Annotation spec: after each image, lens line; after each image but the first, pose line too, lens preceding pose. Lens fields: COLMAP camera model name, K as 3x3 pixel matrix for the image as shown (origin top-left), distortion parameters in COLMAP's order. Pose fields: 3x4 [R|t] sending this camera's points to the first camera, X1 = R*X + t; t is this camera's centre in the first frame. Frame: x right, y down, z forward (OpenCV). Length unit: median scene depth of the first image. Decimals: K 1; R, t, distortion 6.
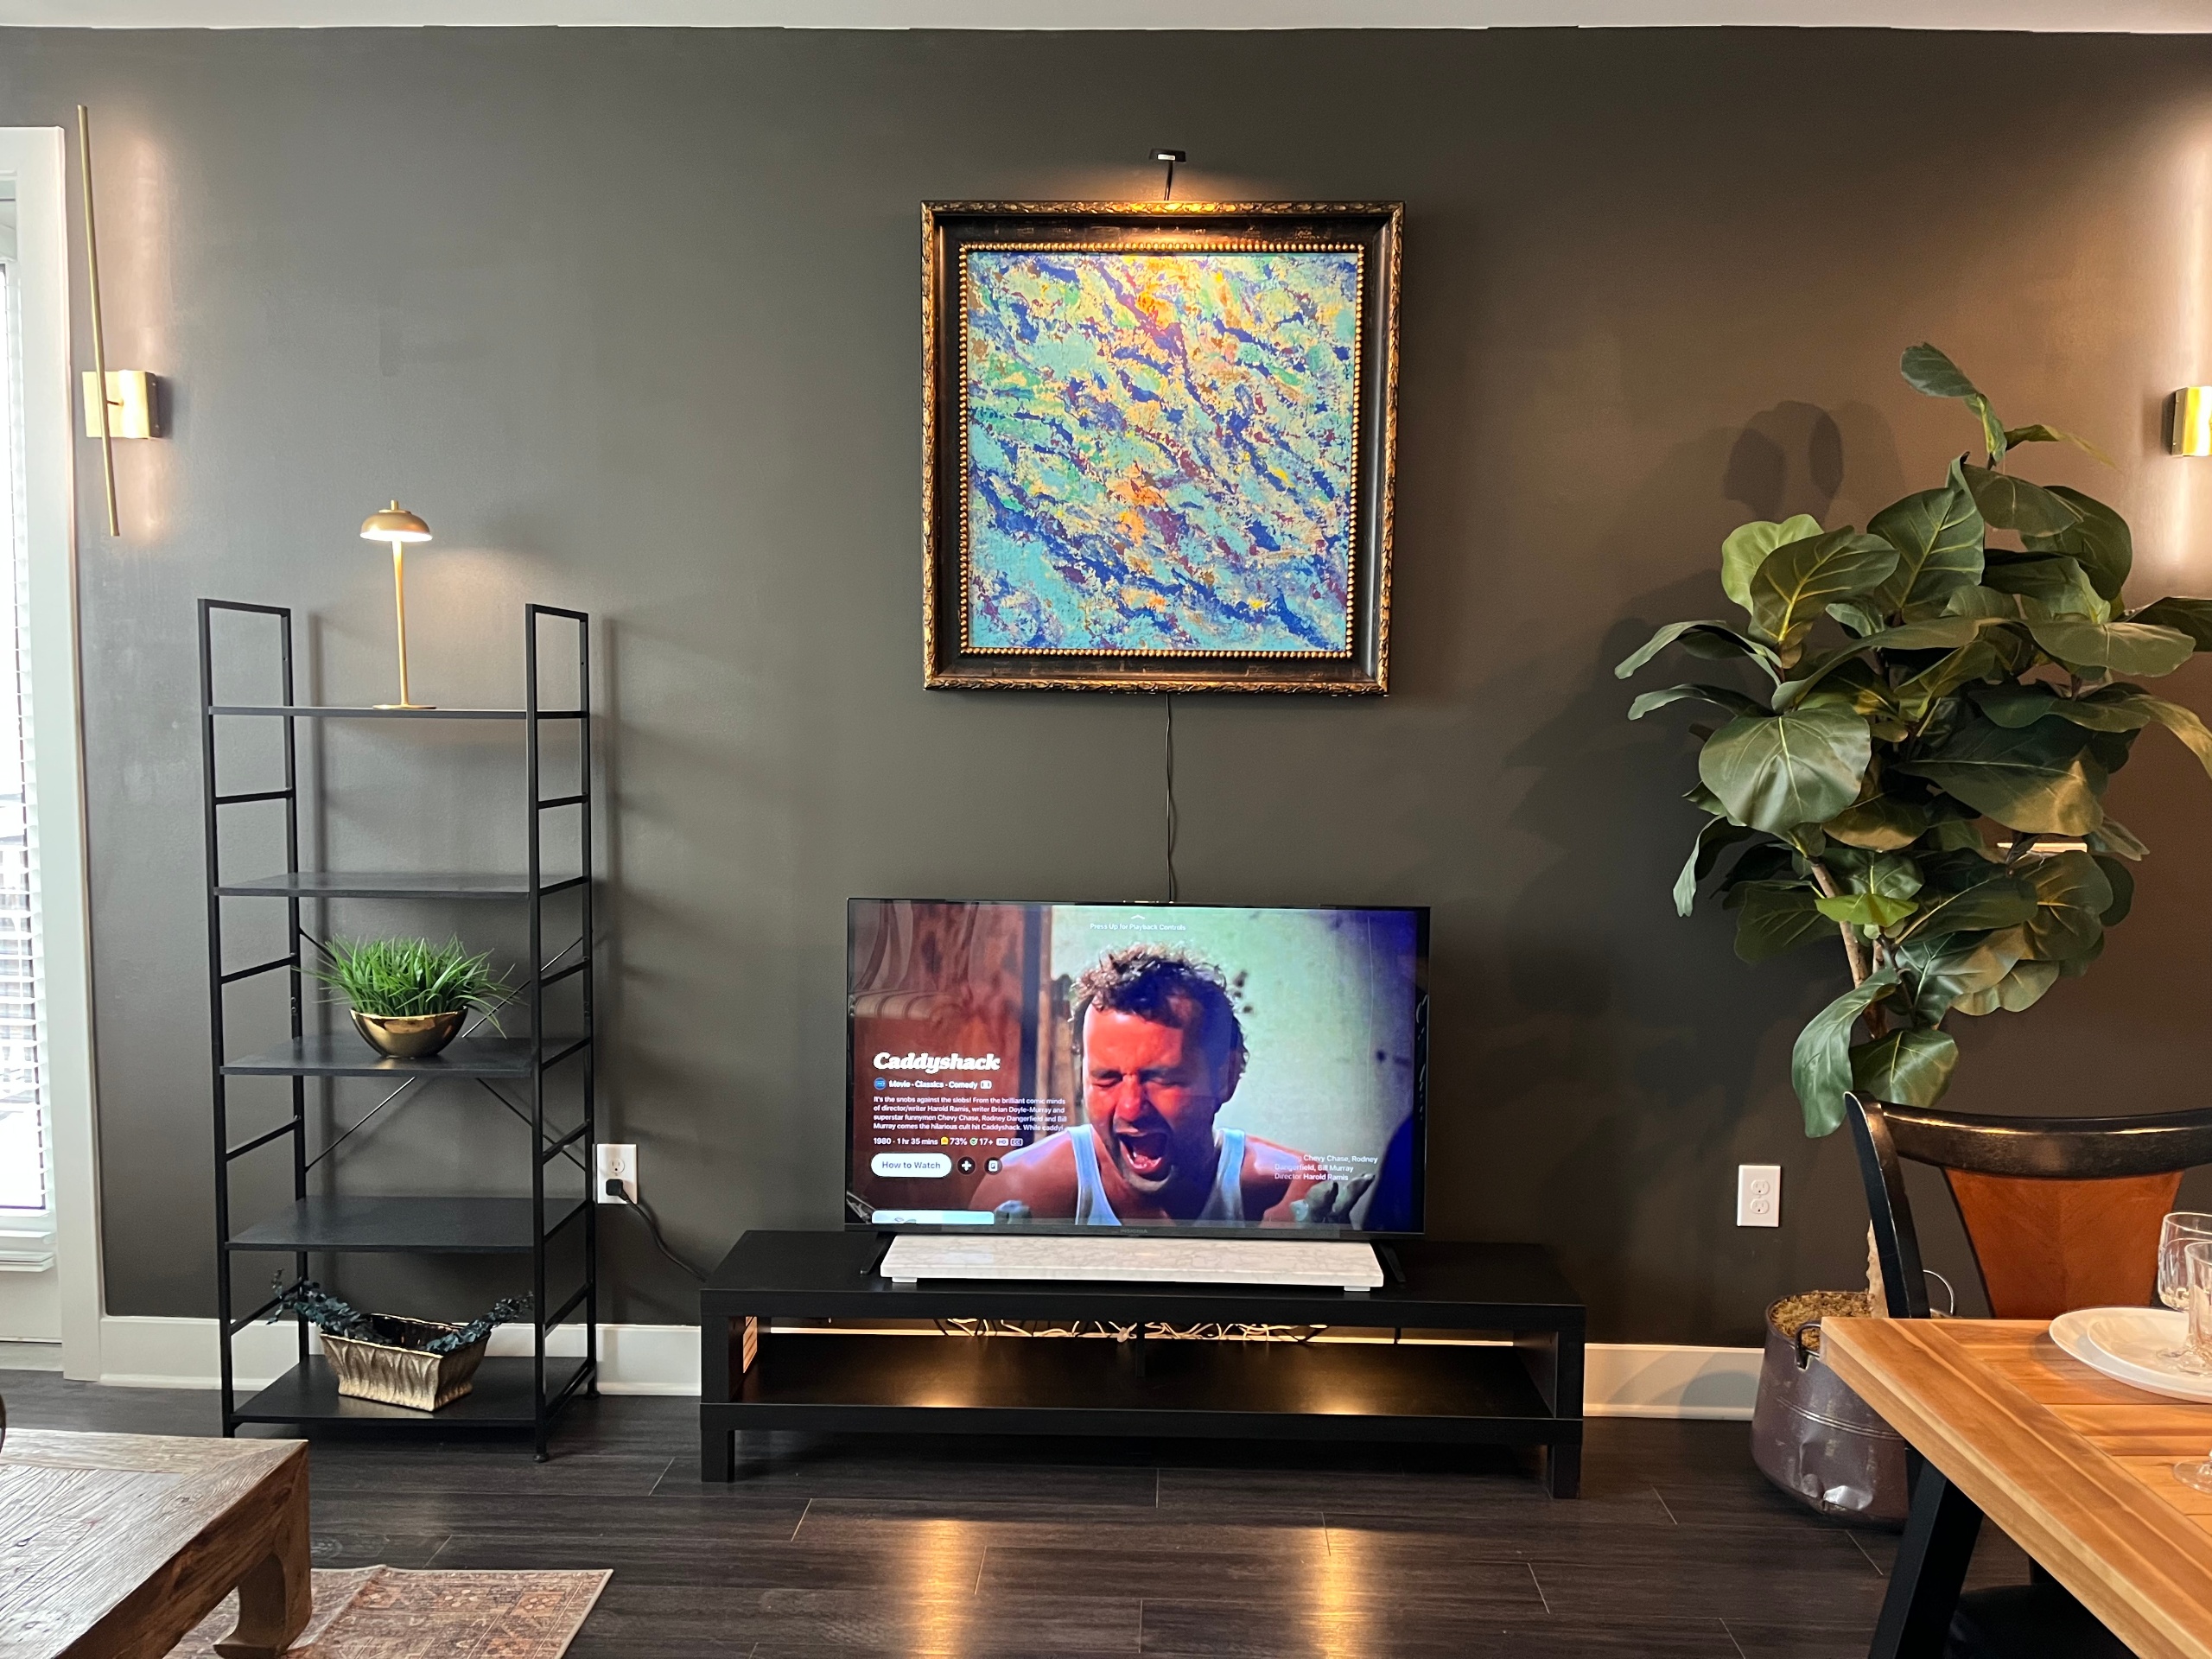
lens RADIAL K [[1641.4, 0, 1097.0], [0, 1641.4, 831.0], [0, 0, 1]] dist [0.036140, -0.057301]
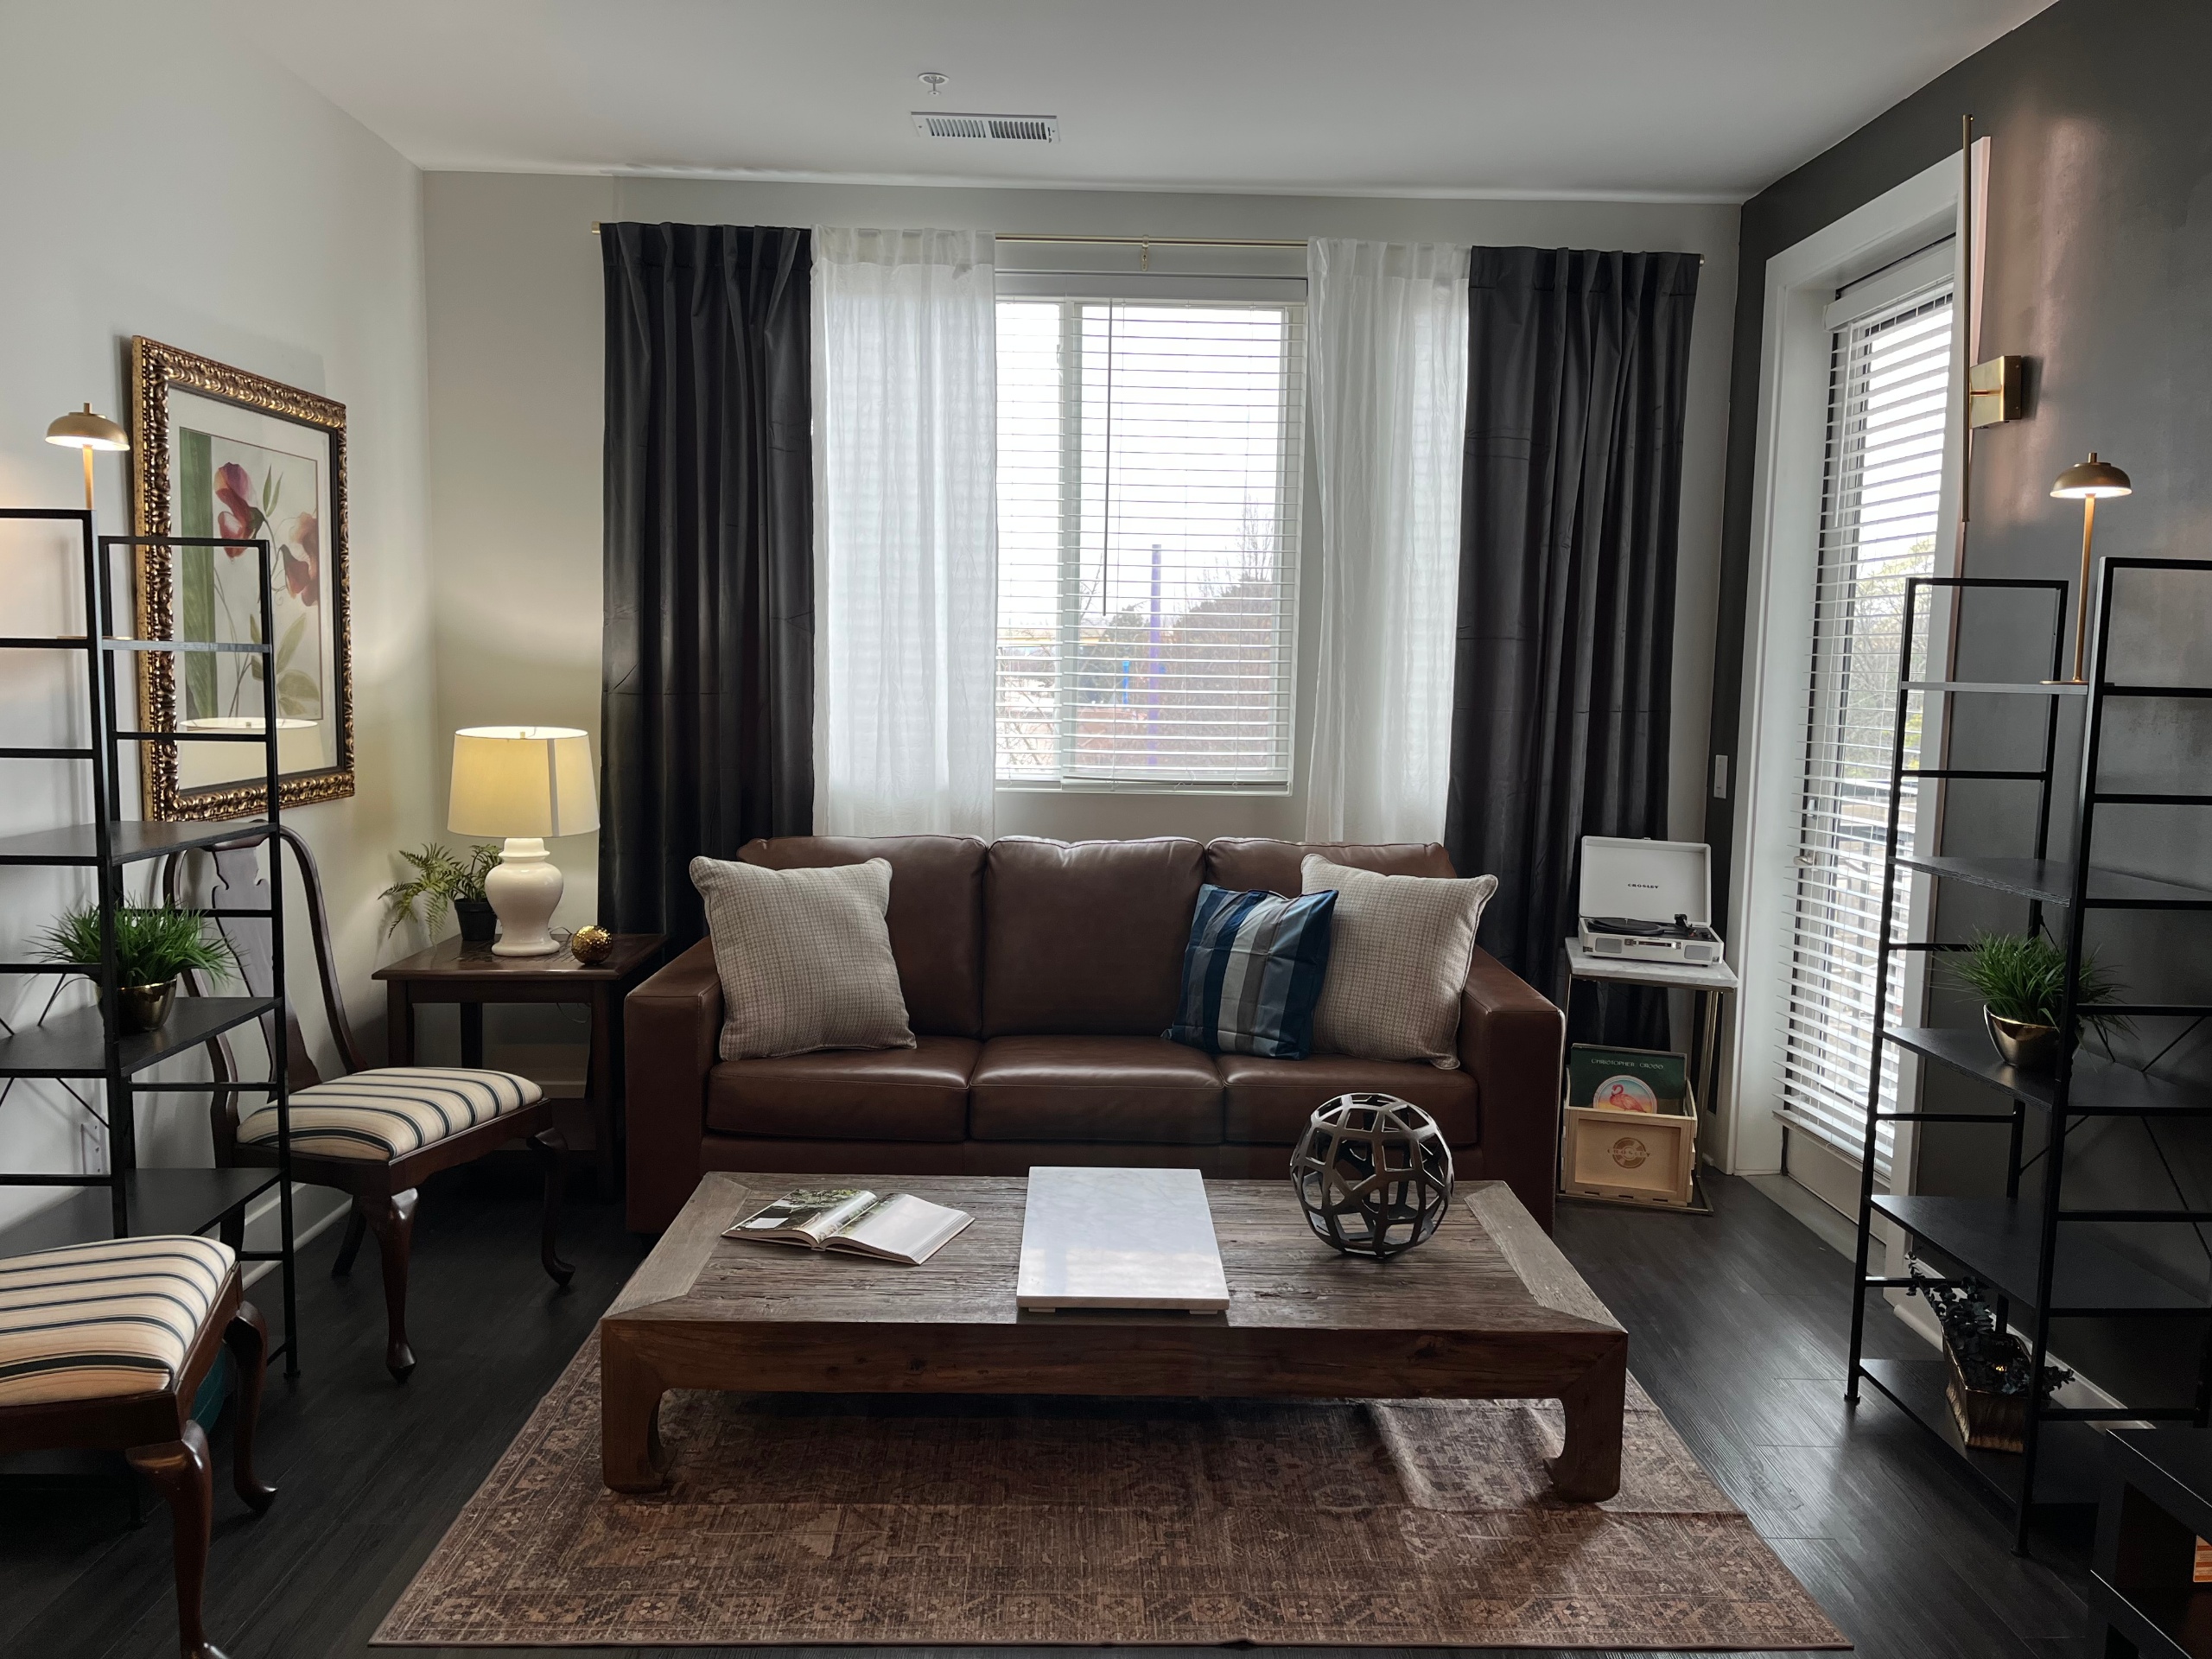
lens RADIAL K [[1628.1, 0, 1106.0], [0, 1628.1, 829.5], [0, 0, 1]] dist [0.030374, -0.119371]
pose [[0.044127, 0.086710, -0.995256, 0.430414], [-0.095838, 0.991999, 0.082177, -0.016863], [0.994418, 0.091757, 0.052084, 0.427706]]
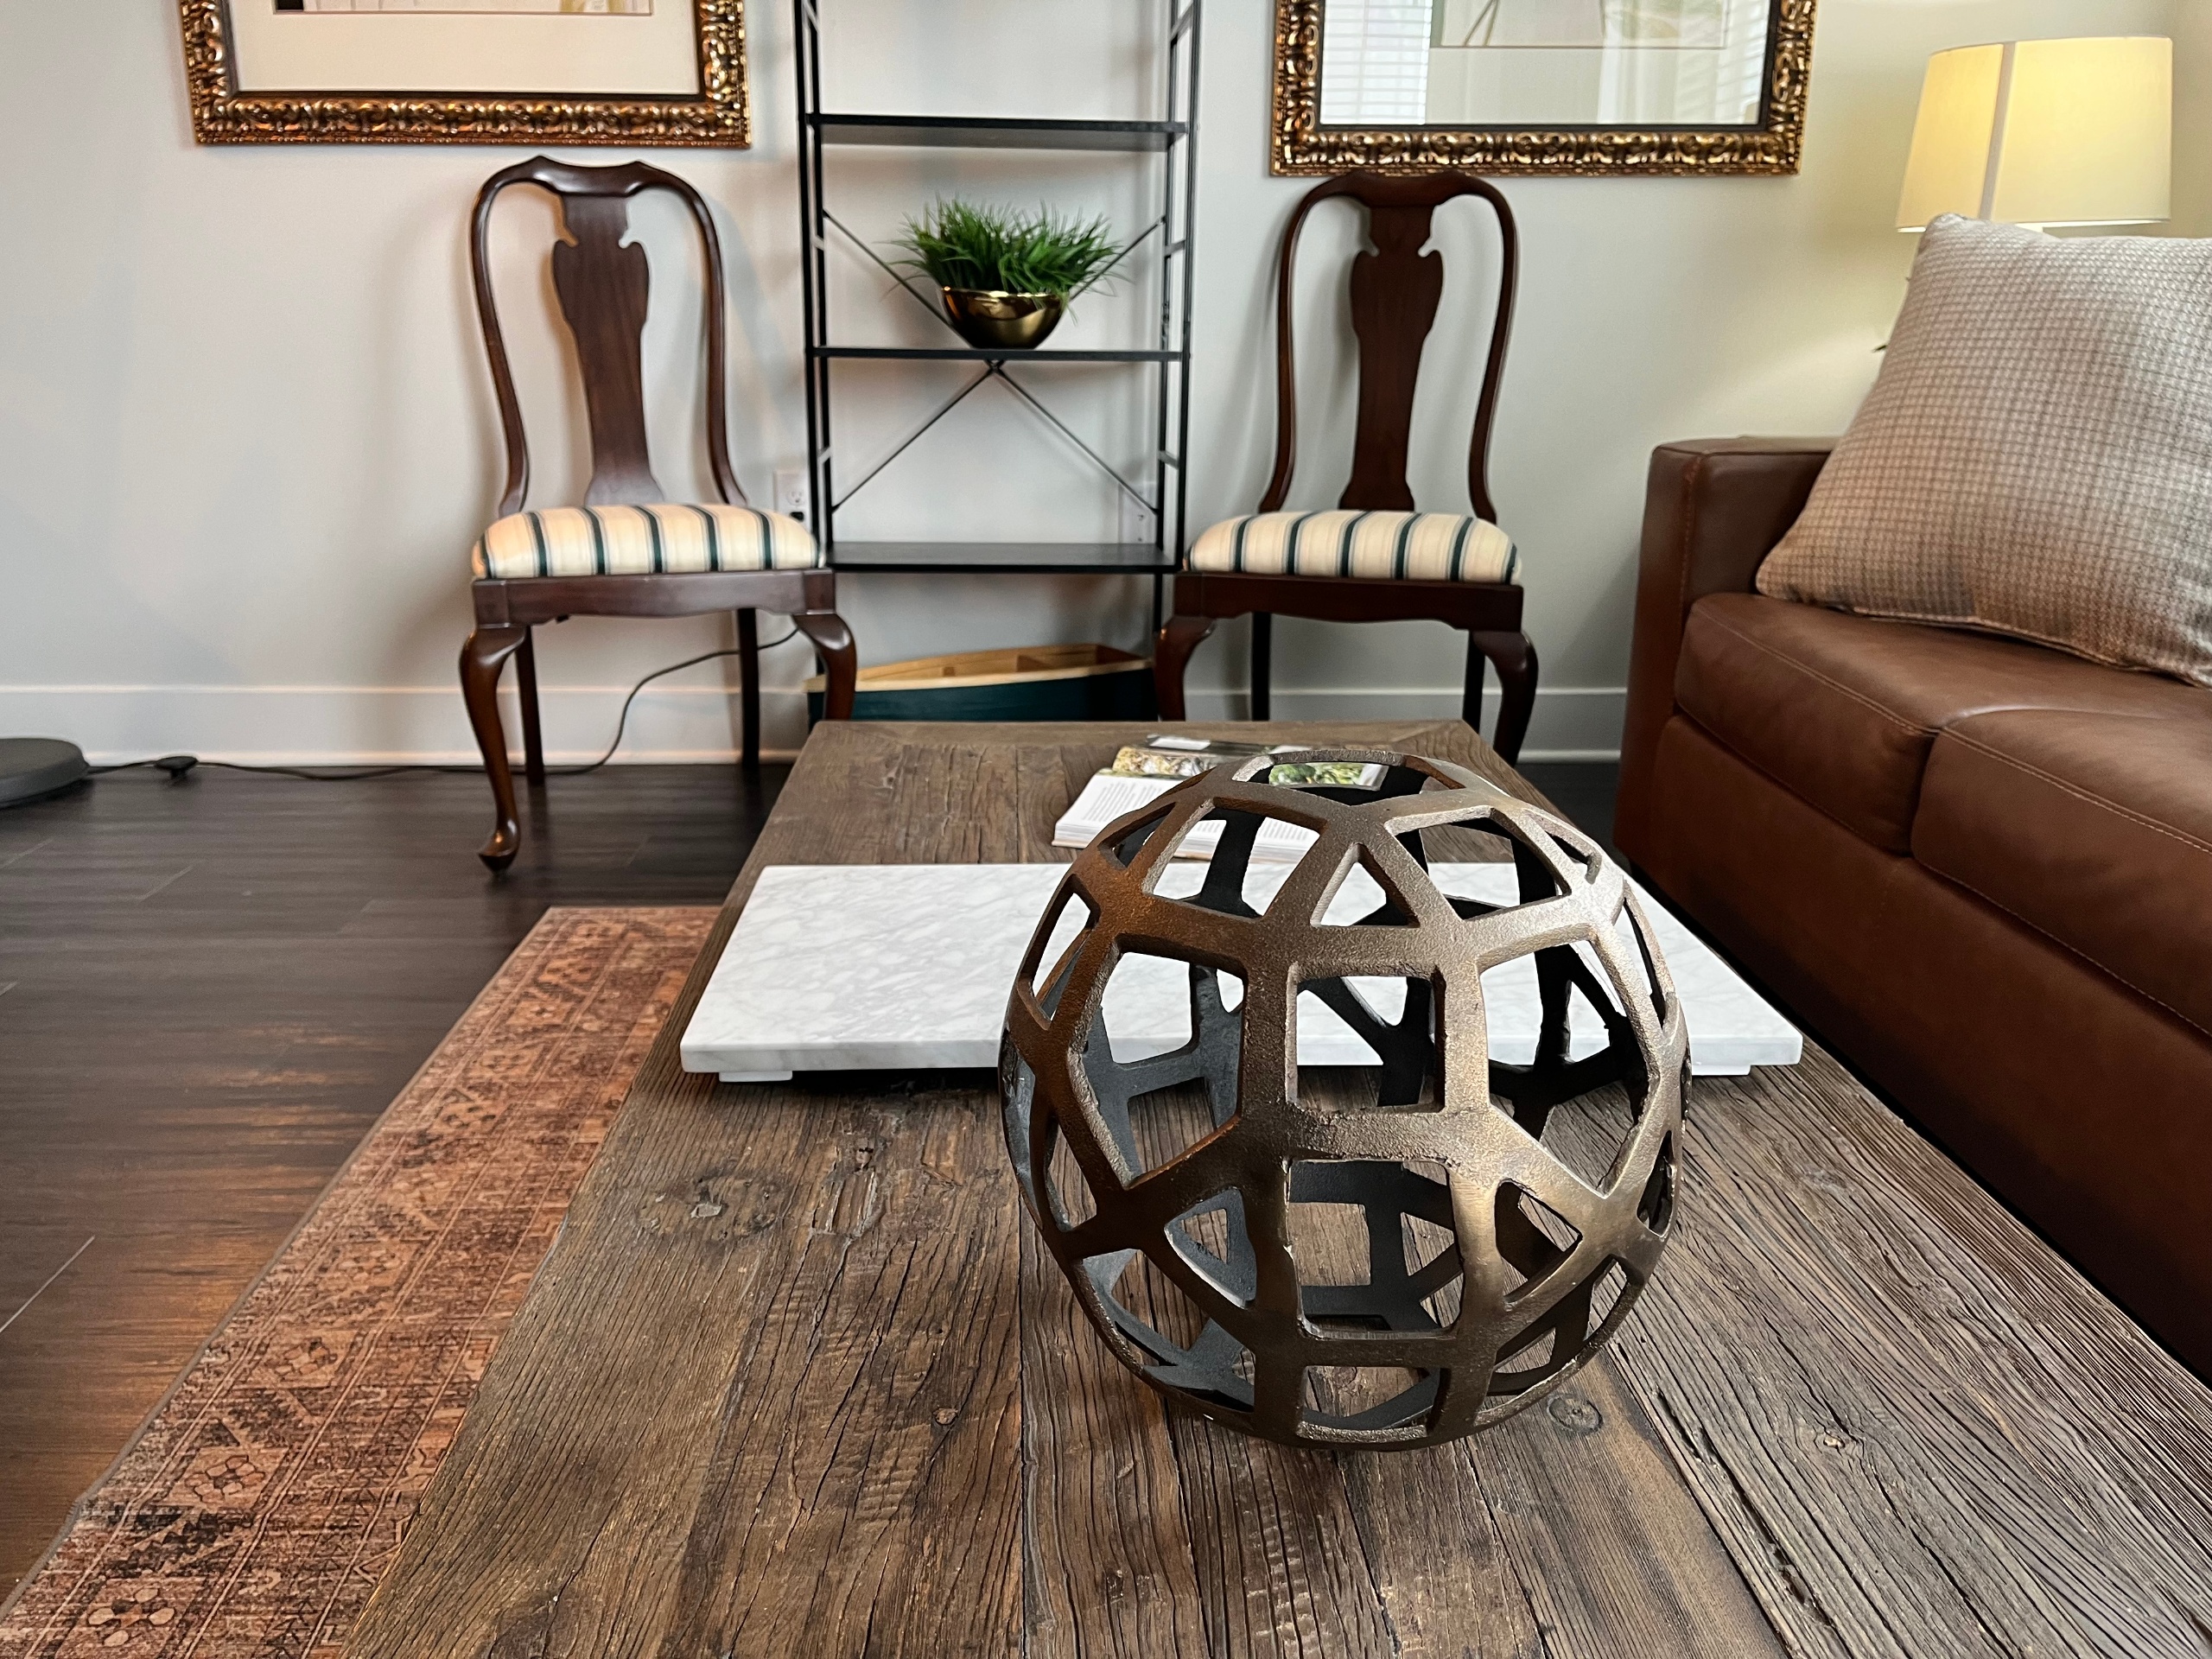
lens RADIAL K [[1641.4, 0, 1097.0], [0, 1641.4, 831.0], [0, 0, 1]] dist [0.036140, -0.057301]
pose [[-0.997066, -0.001450, -0.076531, -0.445168], [-0.029199, 0.931421, 0.362769, 0.135894], [0.070757, 0.363940, -0.928731, 0.836758]]
